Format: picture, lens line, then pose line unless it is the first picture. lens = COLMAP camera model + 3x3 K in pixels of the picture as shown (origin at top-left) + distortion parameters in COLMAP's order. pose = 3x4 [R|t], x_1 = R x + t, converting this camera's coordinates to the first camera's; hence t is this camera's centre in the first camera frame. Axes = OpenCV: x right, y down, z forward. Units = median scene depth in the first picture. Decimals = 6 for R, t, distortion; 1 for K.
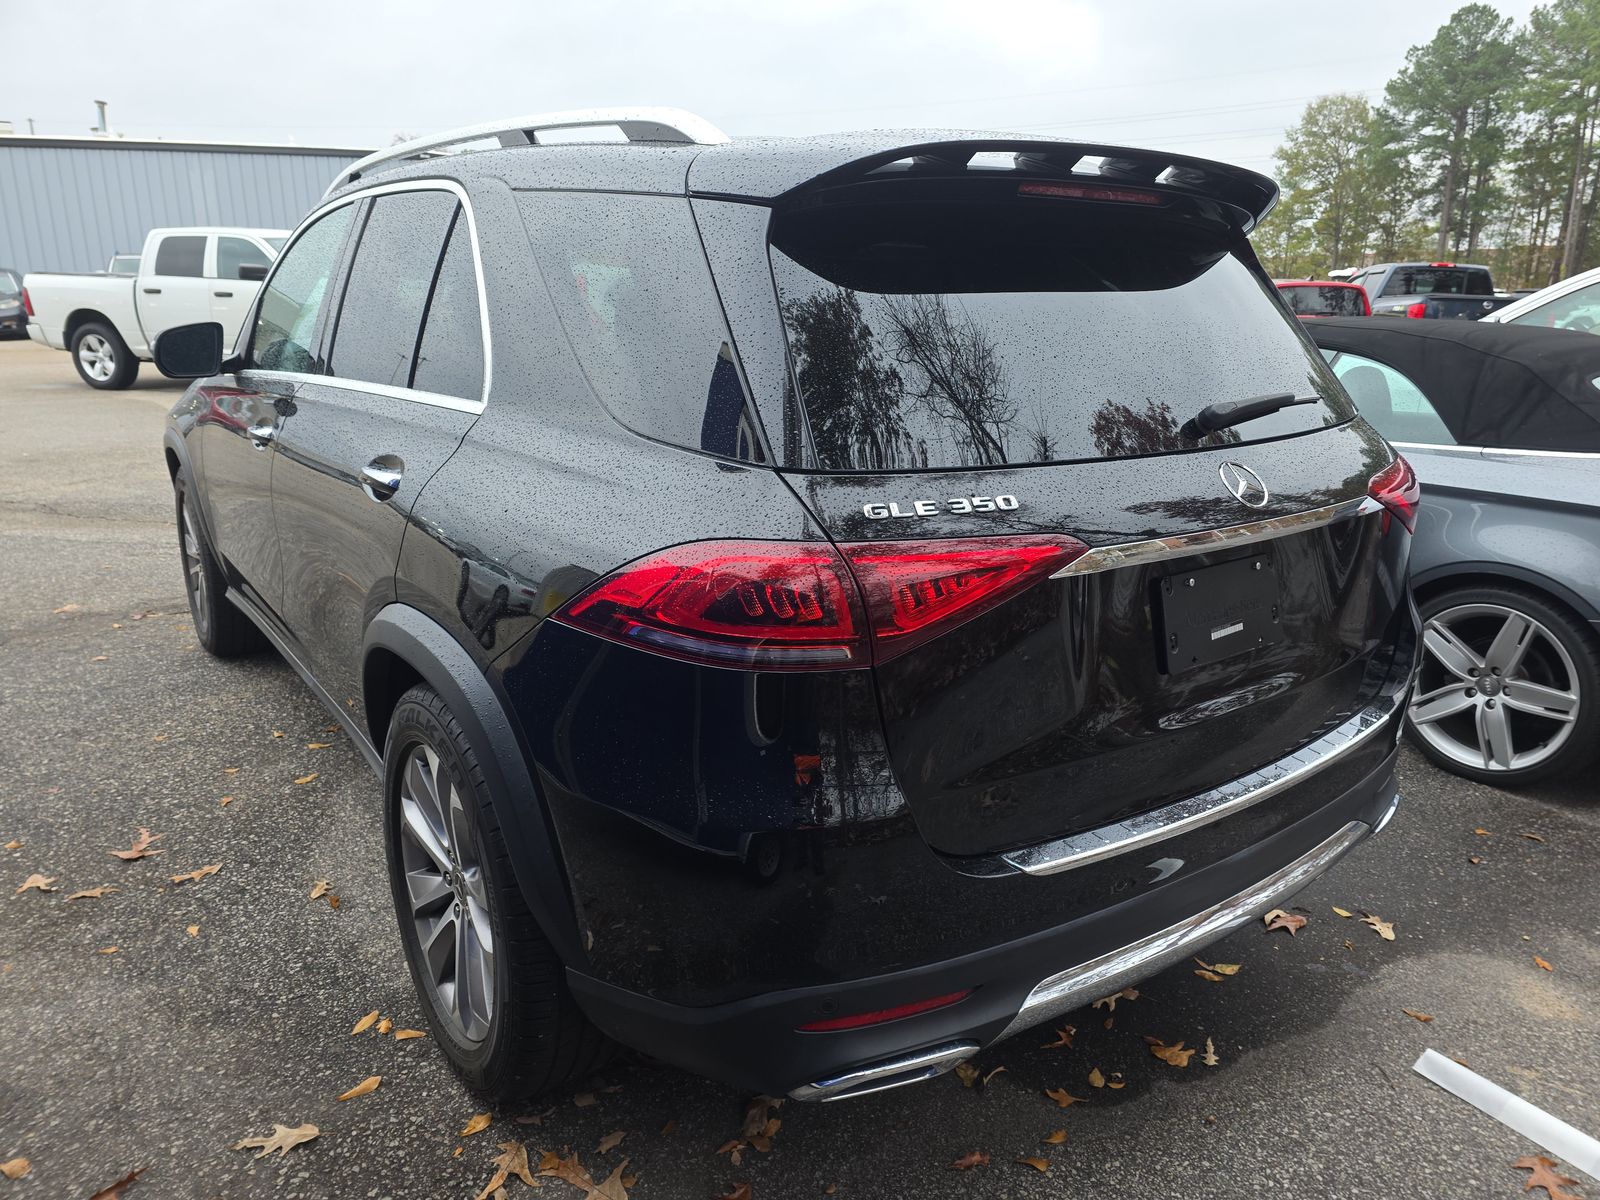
lens RADIAL K [[1092.9, 0, 787.9], [0, 1092.9, 595.7], [0, 0, 1]] dist [0.006211, -0.006863]
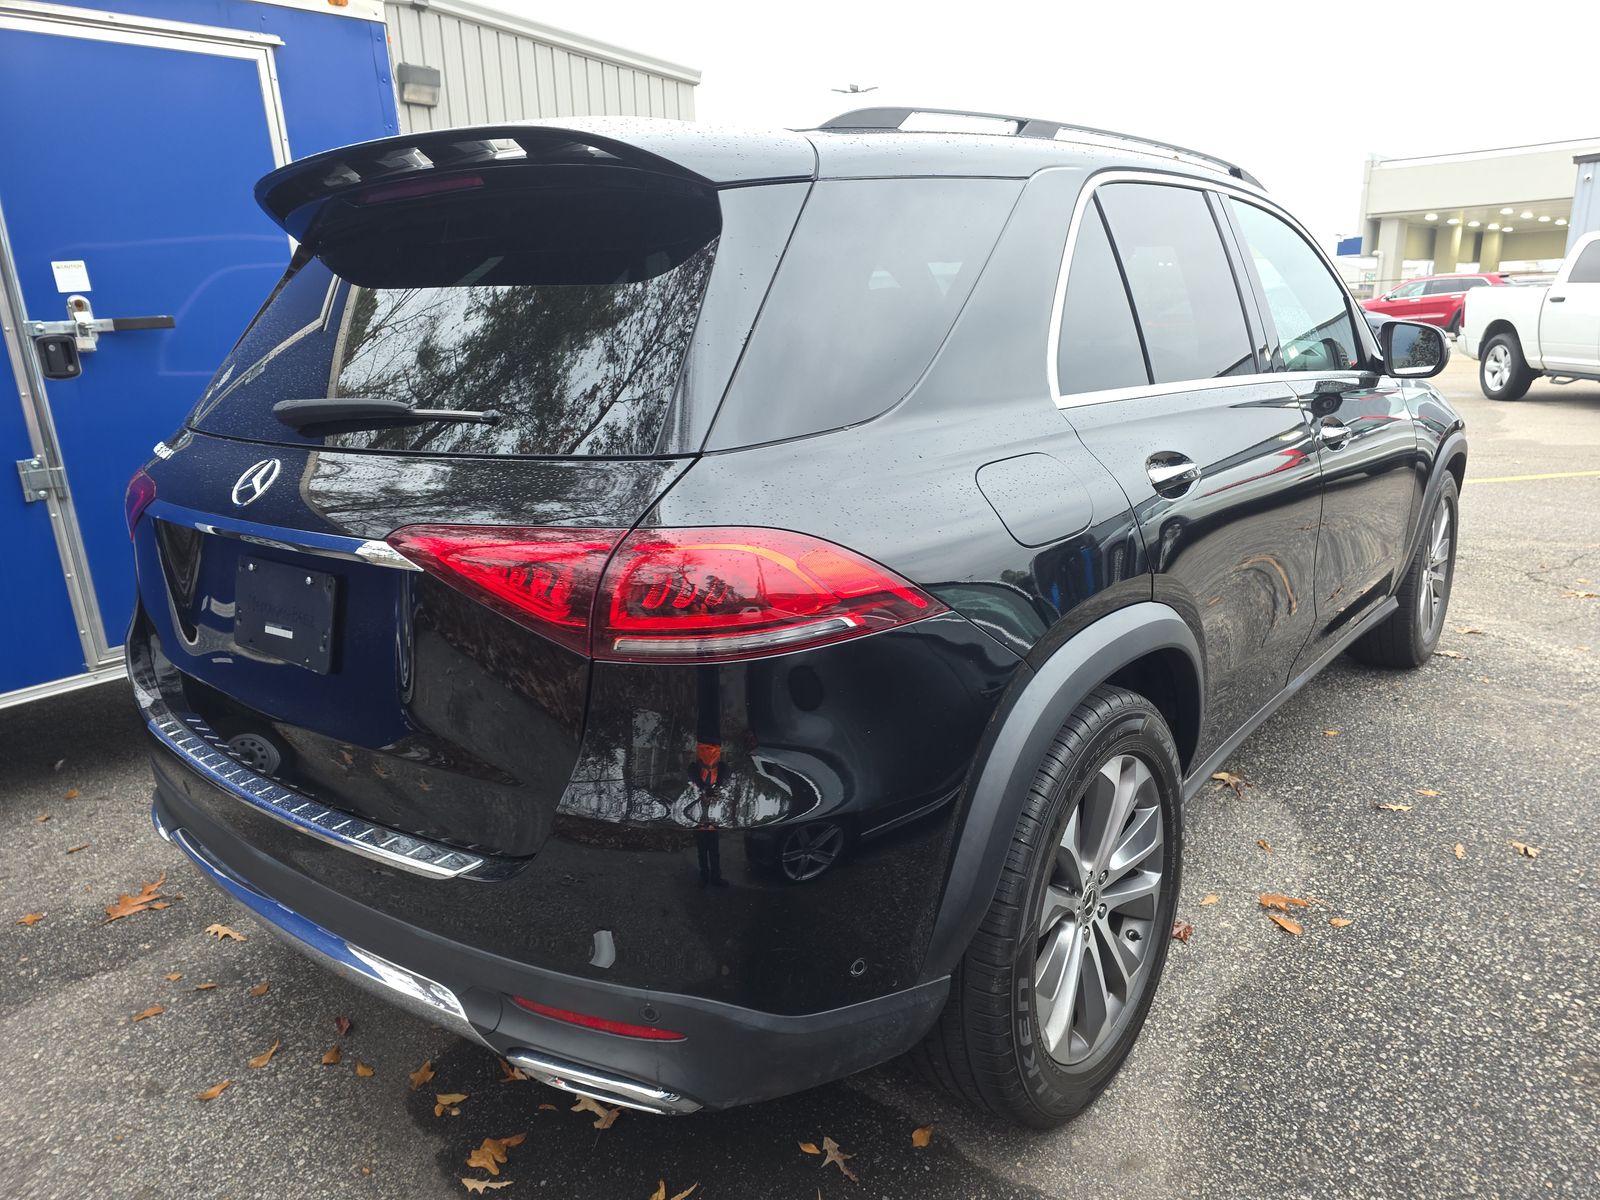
lens RADIAL K [[1092.9, 0, 801.1], [0, 1092.9, 599.1], [0, 0, 1]] dist [0.006211, -0.006863]
pose [[0.264182, 0.234437, -0.935546, 1.132457], [-0.241325, 0.955220, 0.171221, -0.215458], [0.933793, 0.180537, 0.308928, 0.882425]]
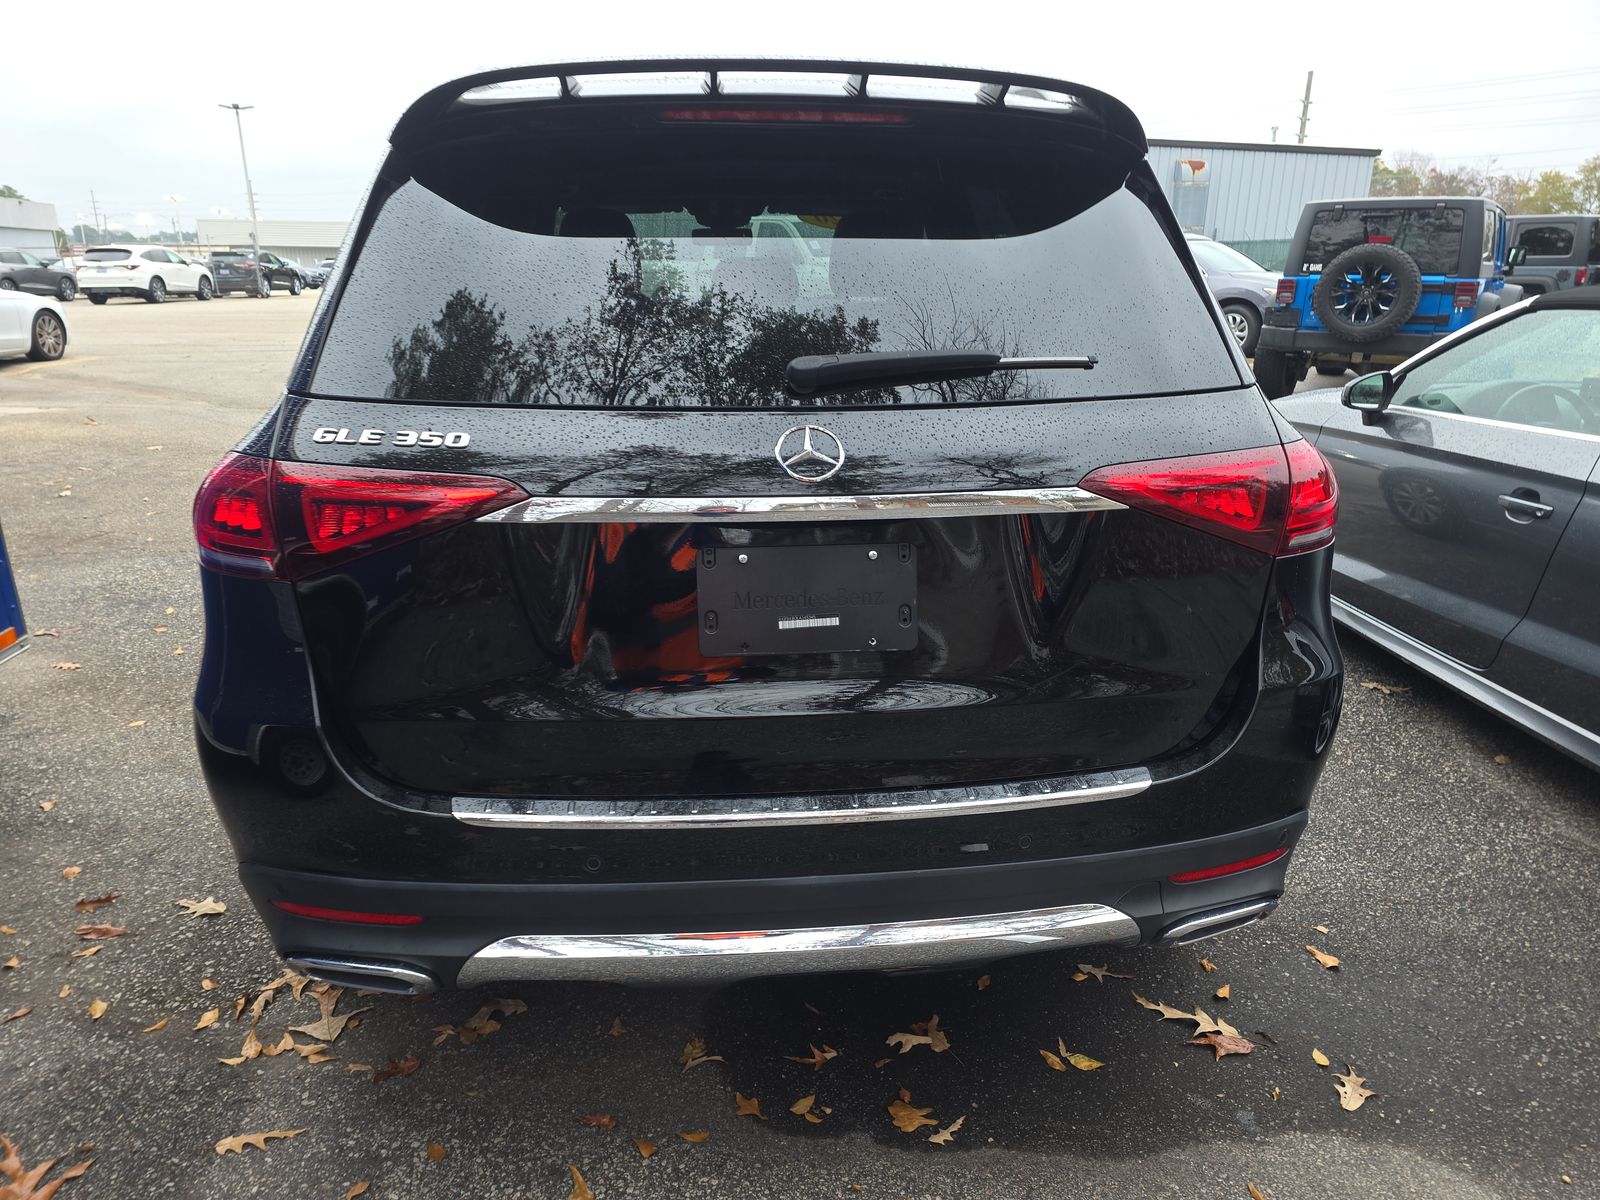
lens RADIAL K [[1092.9, 0, 804.1], [0, 1092.9, 607.0], [0, 0, 1]] dist [0.006211, -0.006863]
pose [[0.863716, 0.149490, -0.481297, 0.639551], [-0.134981, 0.988723, 0.064864, -0.028065], [0.485566, 0.008942, 0.874154, 0.192377]]
